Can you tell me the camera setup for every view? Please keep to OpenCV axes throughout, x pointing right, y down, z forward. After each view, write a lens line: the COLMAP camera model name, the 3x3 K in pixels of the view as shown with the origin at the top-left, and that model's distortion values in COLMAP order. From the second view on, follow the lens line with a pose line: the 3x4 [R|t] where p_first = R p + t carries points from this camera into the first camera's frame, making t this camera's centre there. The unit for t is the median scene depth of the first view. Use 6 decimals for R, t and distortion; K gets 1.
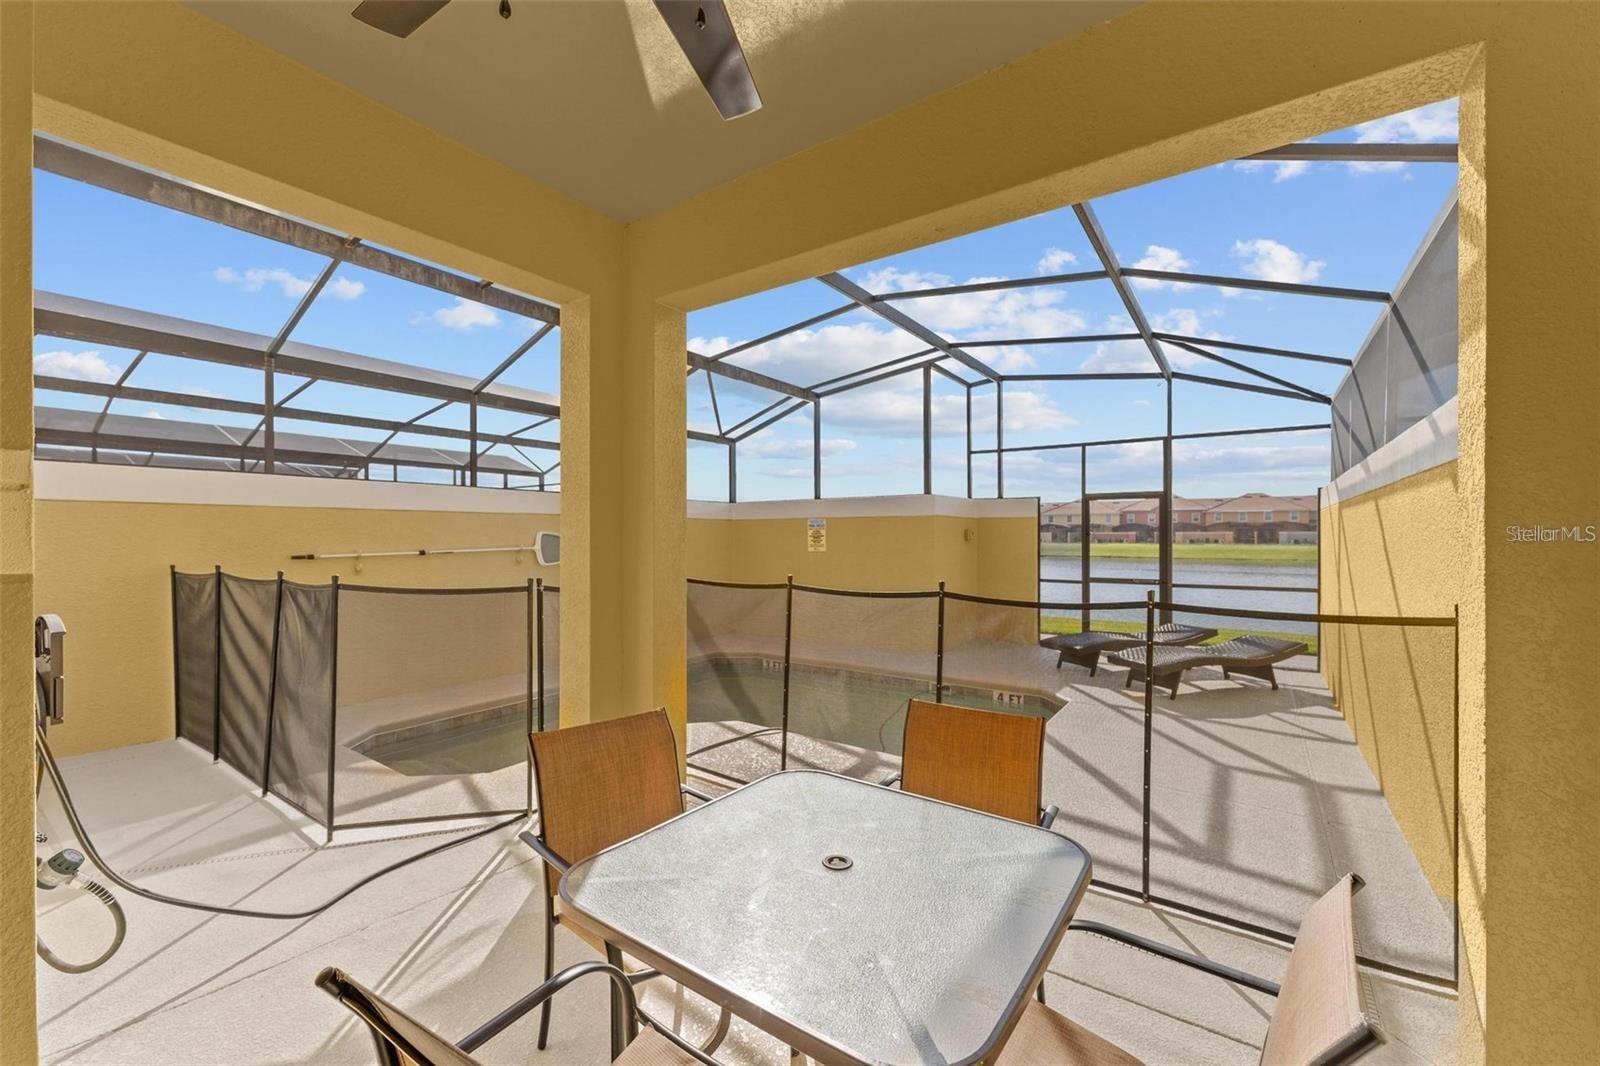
lens RADIAL K [[638.4, 0, 803.8], [0, 638.4, 538.5], [0, 0, 1]] dist [-0.003236, 0.001100]
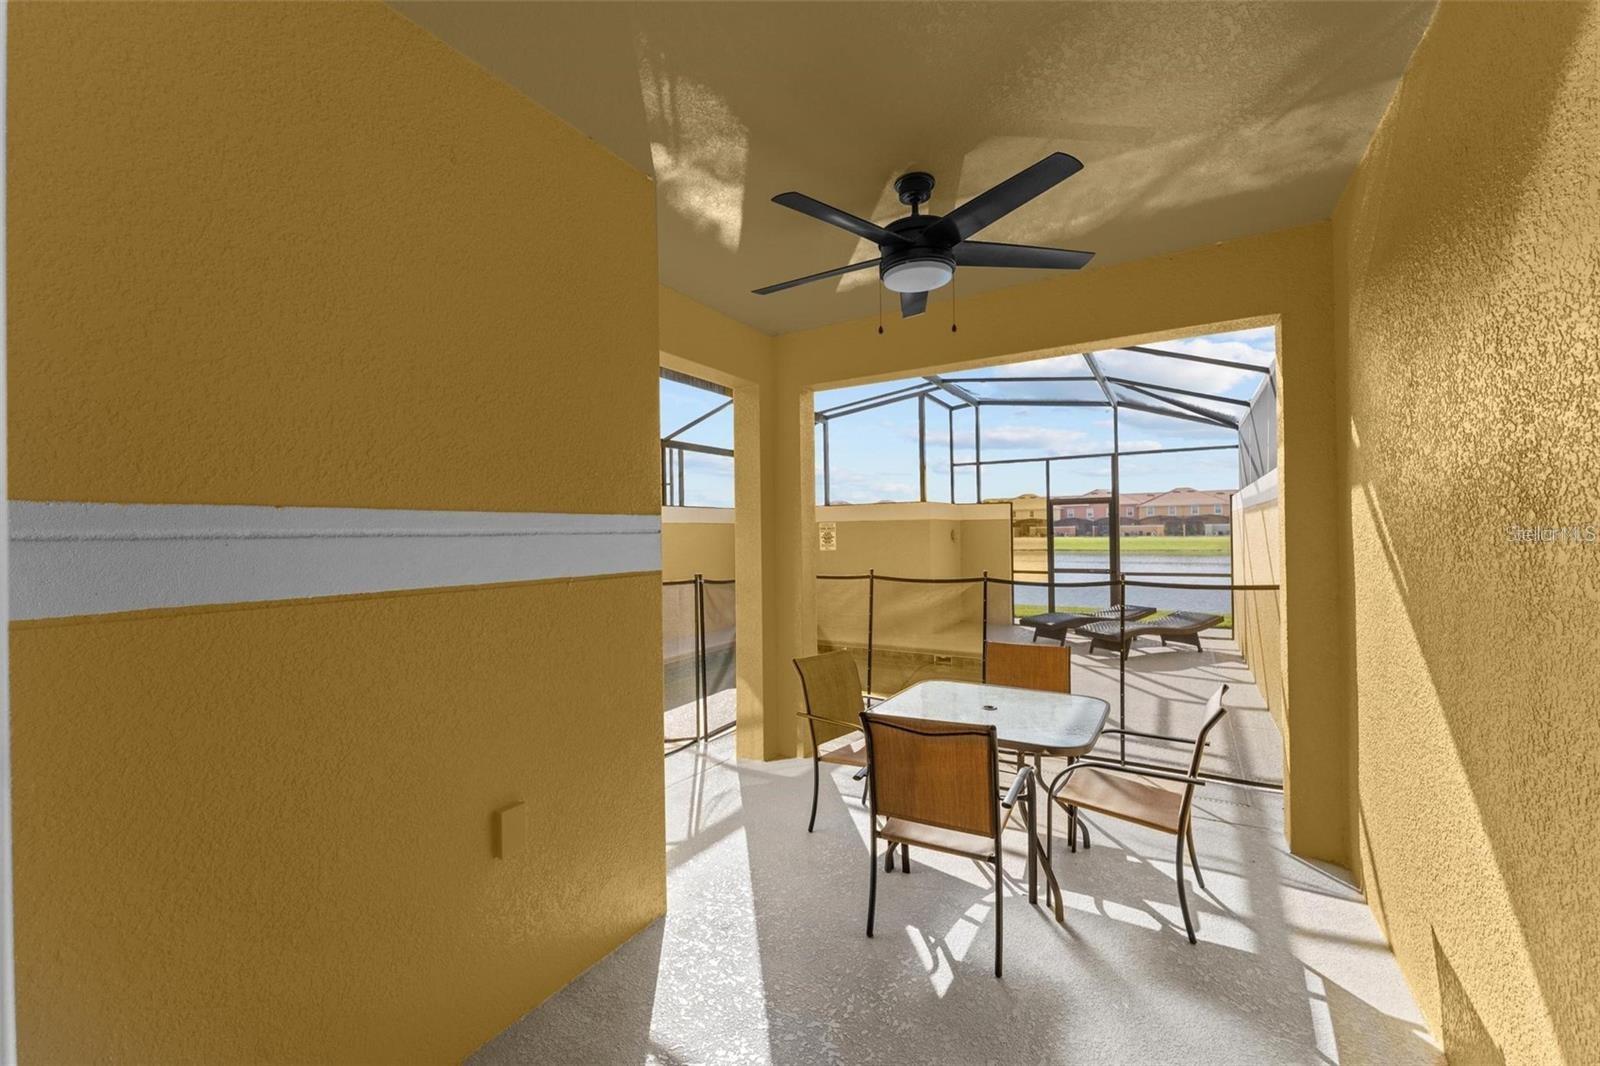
lens RADIAL K [[638.4, 0, 797.7], [0, 638.4, 532.6], [0, 0, 1]] dist [-0.003236, 0.001100]
pose [[0.997327, -0.013038, 0.071896, -0.134289], [0.013388, 0.999901, -0.004401, -0.009087], [-0.071832, 0.005352, 0.997402, -0.190036]]
